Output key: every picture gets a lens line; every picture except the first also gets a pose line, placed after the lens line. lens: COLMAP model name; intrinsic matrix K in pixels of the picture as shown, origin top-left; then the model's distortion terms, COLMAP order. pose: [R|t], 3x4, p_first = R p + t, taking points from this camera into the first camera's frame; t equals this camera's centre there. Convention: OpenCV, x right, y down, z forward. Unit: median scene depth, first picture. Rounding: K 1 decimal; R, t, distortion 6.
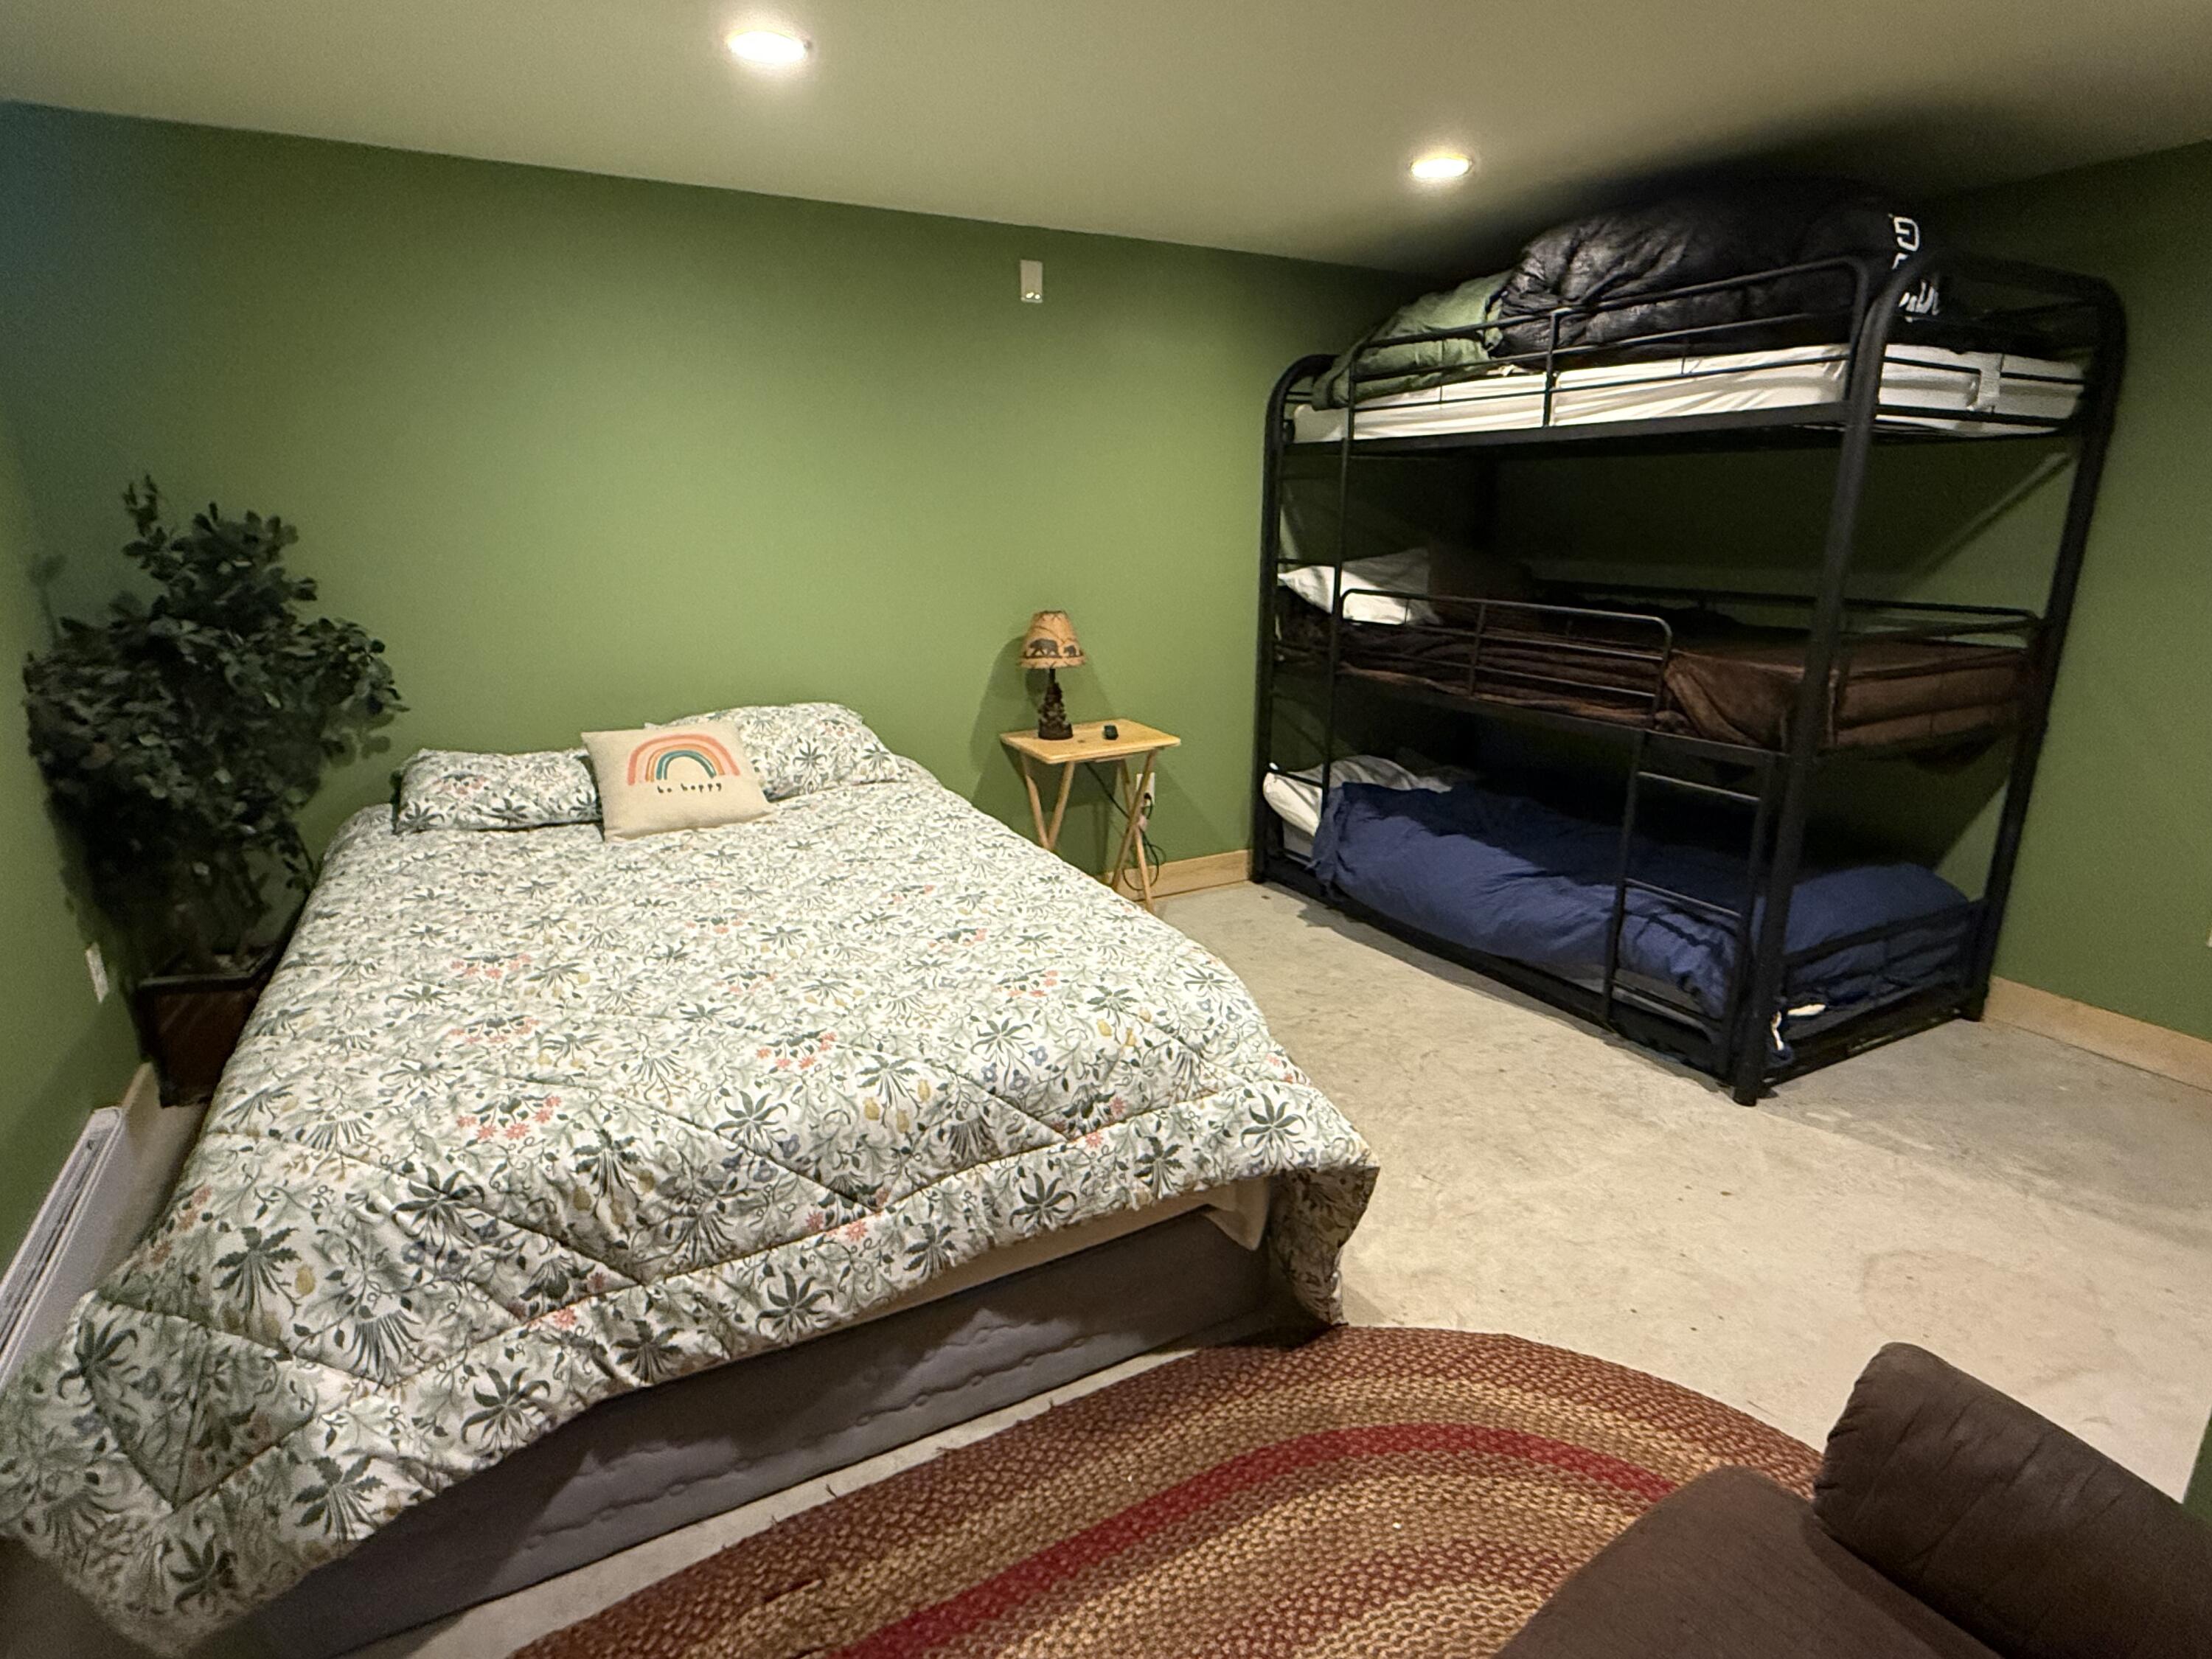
lens RADIAL K [[1174.6, 0, 1106.0], [0, 1174.6, 829.5], [0, 0, 1]] dist [-0.002771, -0.000886]
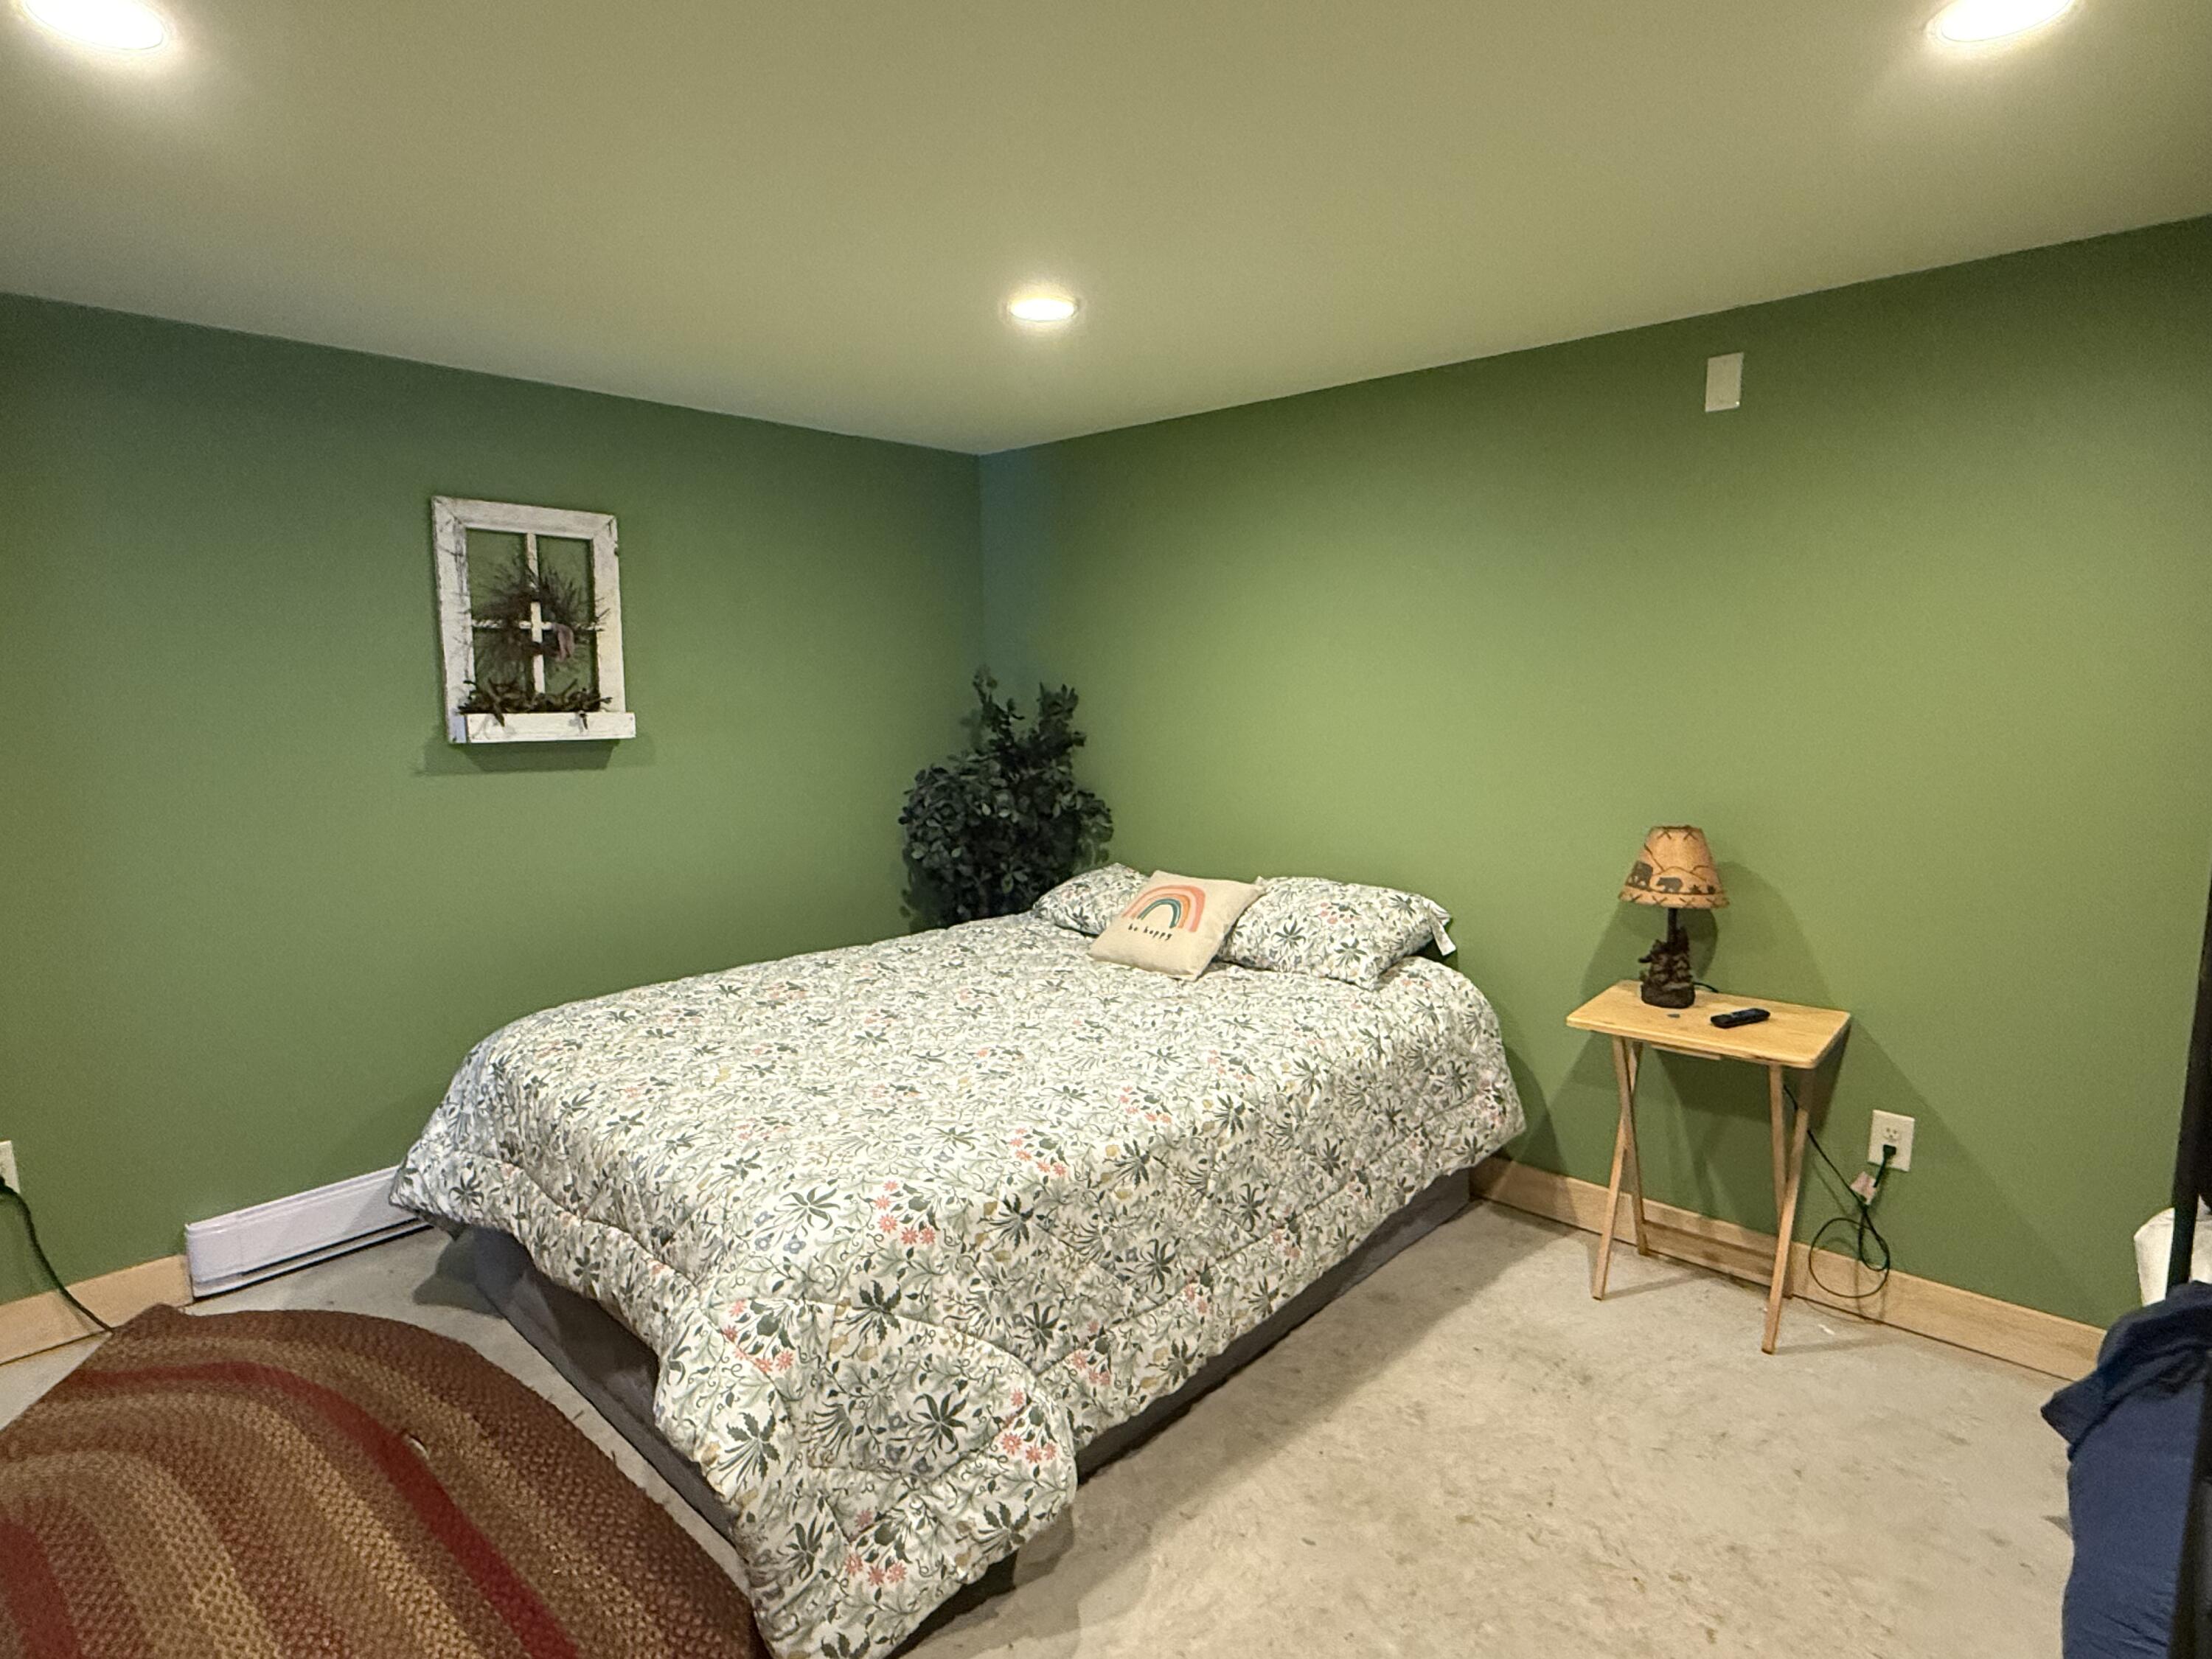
lens RADIAL K [[1174.6, 0, 1106.0], [0, 1174.6, 829.5], [0, 0, 1]] dist [-0.002771, -0.000886]
pose [[0.306529, 0.124028, -0.943746, 0.680065], [-0.245768, 0.968168, 0.047412, -0.174823], [0.919586, 0.217410, 0.327254, 0.592947]]
